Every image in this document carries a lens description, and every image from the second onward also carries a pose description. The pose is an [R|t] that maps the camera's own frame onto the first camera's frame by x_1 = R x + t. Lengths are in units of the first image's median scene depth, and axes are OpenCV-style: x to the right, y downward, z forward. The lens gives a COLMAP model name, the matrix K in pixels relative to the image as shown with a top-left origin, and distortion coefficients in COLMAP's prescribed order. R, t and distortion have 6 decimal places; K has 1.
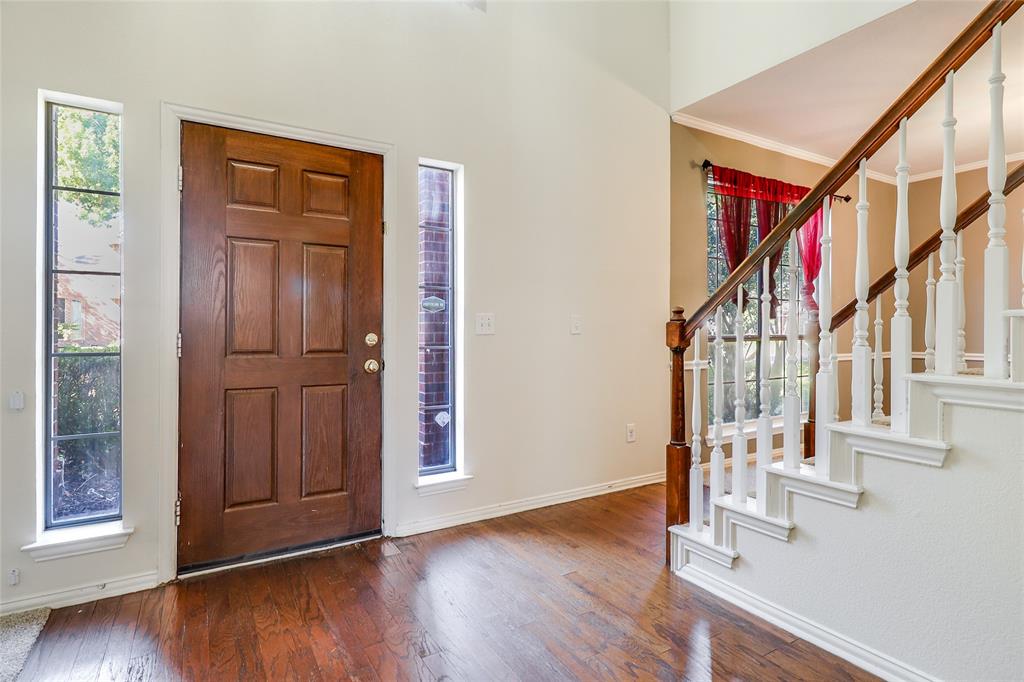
lens RADIAL K [[533.5, 0, 512.0], [0, 533.5, 341.0], [0, 0, 1]] dist [0.001727, 0.000452]
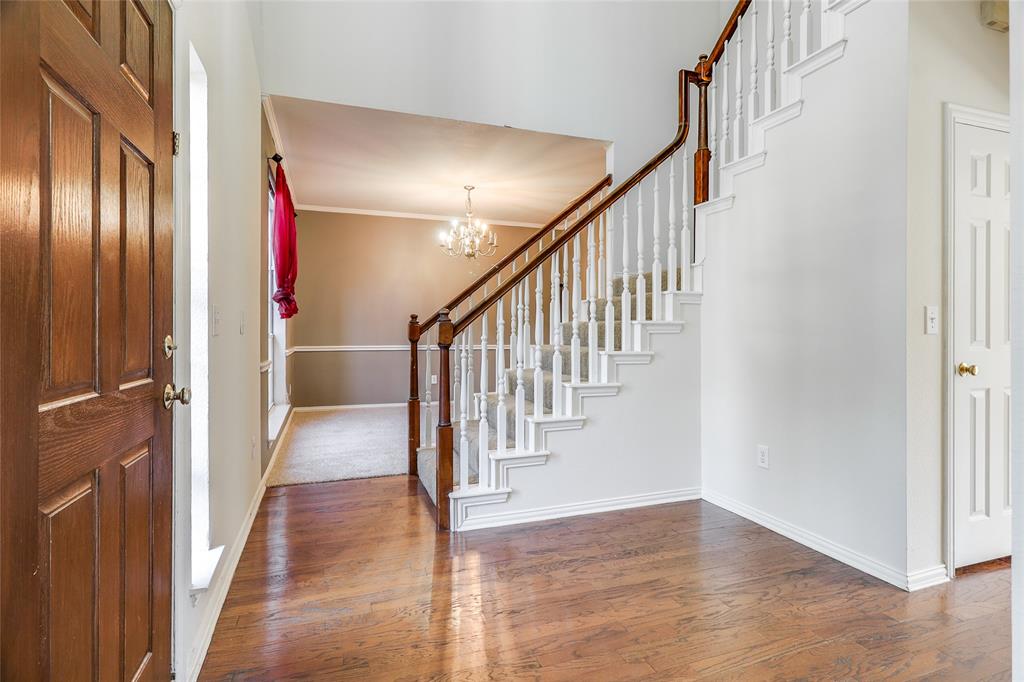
lens RADIAL K [[517.9, 0, 514.9], [0, 517.9, 330.1], [0, 0, 1]] dist [0.000956, 0.000129]
pose [[0.191355, -0.005202, 0.981507, -0.797768], [0.013626, 0.999904, 0.002643, -0.018396], [-0.981426, 0.012868, 0.191408, 0.634623]]
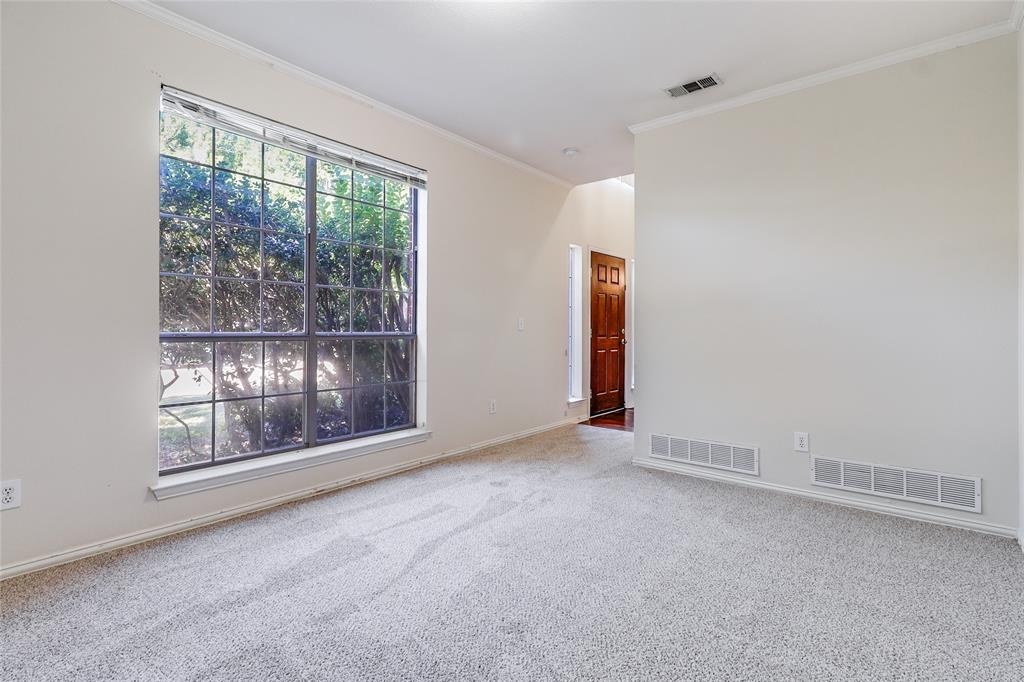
lens RADIAL K [[478.8, 0, 510.4], [0, 478.8, 323.1], [0, 0, 1]] dist [-0.000611, -0.000110]
pose [[0.945876, 0.010467, 0.324361, -1.730161], [-0.007853, 0.999925, -0.009368, -0.017809], [-0.324435, 0.006314, 0.945887, -1.143119]]
